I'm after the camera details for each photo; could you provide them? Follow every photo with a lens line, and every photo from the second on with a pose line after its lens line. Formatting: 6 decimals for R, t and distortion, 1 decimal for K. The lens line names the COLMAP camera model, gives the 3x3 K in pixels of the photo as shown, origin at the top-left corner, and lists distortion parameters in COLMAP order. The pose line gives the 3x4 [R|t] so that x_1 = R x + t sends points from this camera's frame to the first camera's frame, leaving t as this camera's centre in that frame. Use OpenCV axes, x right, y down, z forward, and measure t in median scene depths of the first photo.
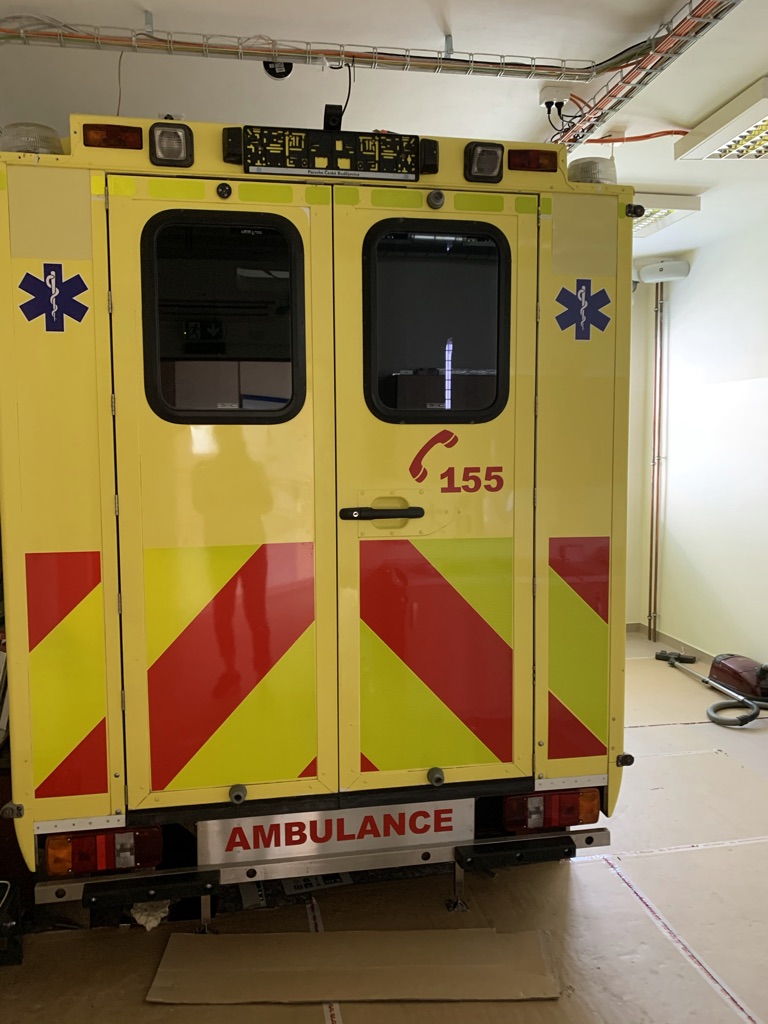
lens RADIAL K [[785.3, 0, 382.4], [0, 785.3, 508.6], [0, 0, 1]] dist [0.028012, -0.046131]
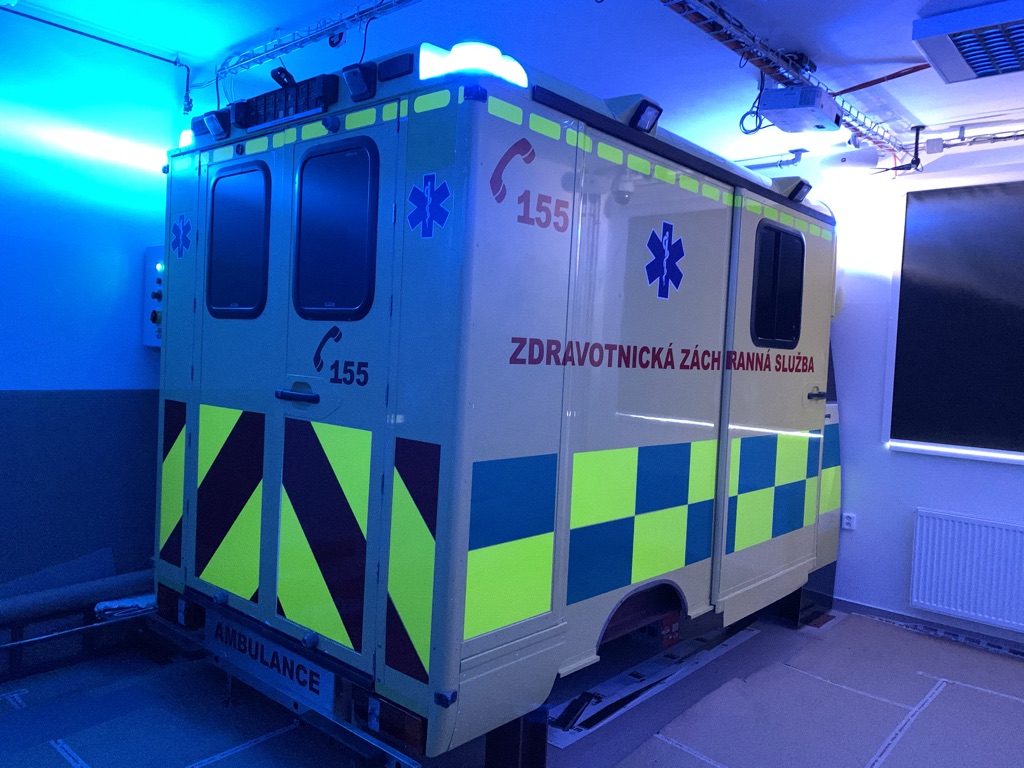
lens RADIAL K [[785.3, 0, 511.5], [0, 785.3, 383.3], [0, 0, 1]] dist [0.028012, -0.046131]
pose [[0.625188, 0.072550, -0.777095, 1.088771], [-0.120268, 0.992733, -0.004075, -0.044951], [0.771152, 0.096007, 0.629370, 0.493163]]
